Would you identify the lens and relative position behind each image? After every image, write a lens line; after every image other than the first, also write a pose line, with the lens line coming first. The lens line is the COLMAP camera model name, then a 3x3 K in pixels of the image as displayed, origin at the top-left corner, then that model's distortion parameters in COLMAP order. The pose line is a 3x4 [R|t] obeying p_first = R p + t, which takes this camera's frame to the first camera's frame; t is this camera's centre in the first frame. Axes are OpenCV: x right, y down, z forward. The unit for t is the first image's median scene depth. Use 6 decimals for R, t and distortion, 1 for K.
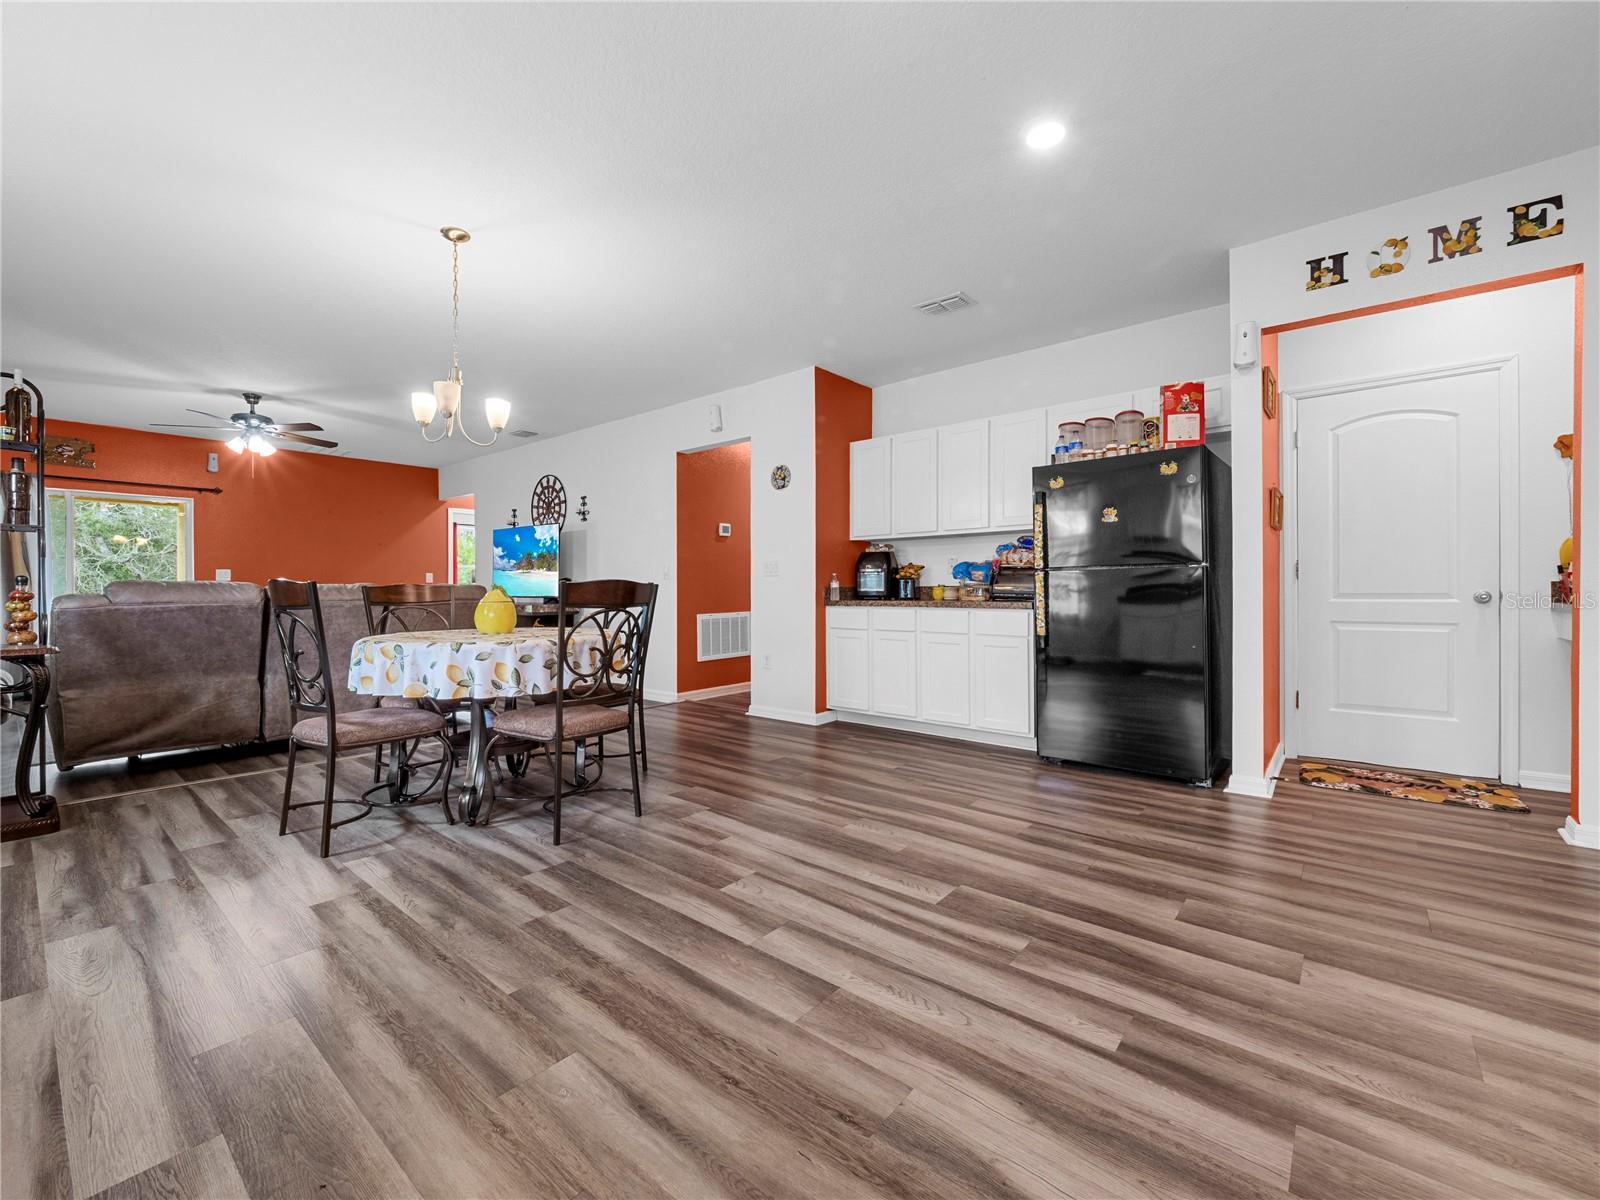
lens RADIAL K [[685.2, 0, 800.0], [0, 685.2, 600.0], [0, 0, 1]] dist [-0.001002, -0.000161]
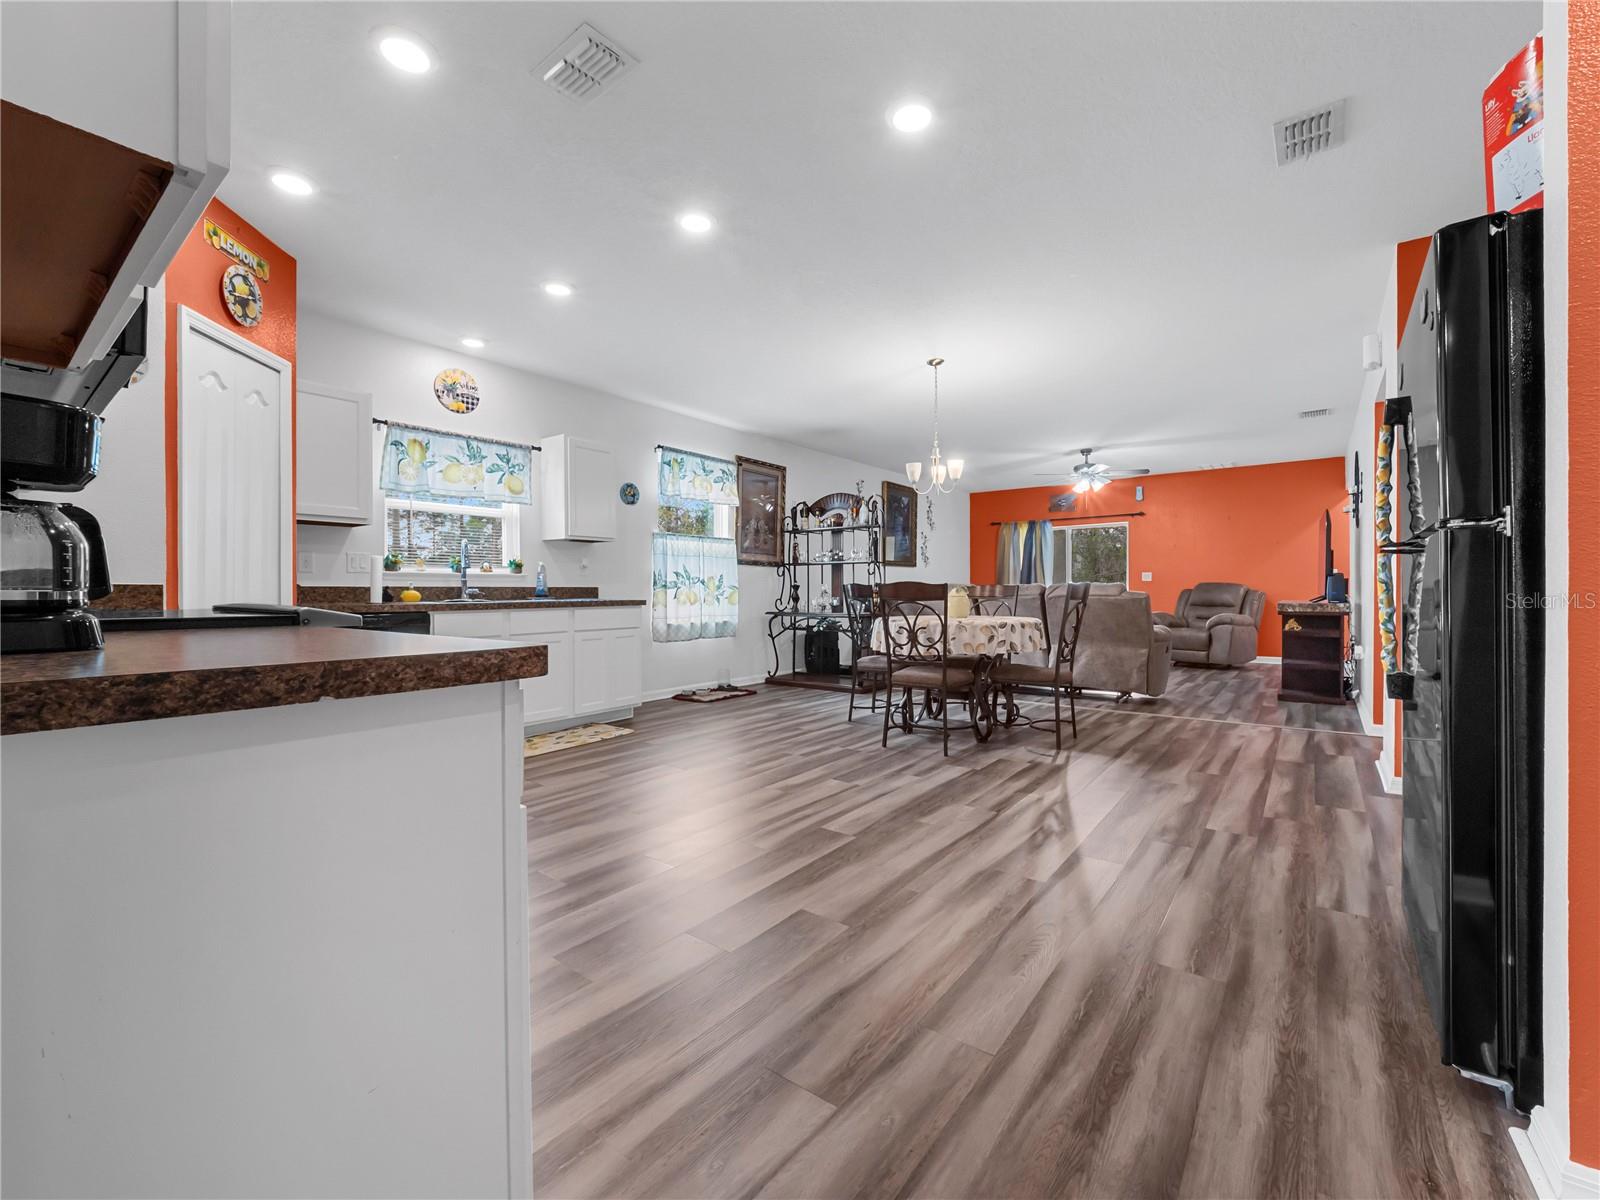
lens RADIAL K [[652.5, 0, 774.6], [0, 652.5, 591.9], [0, 0, 1]] dist [0.001180, -0.000028]
pose [[0.011775, 0.007135, -0.999905, 1.145399], [-0.014654, 0.999868, 0.006962, -0.009762], [0.999823, 0.014571, 0.011878, 0.711418]]
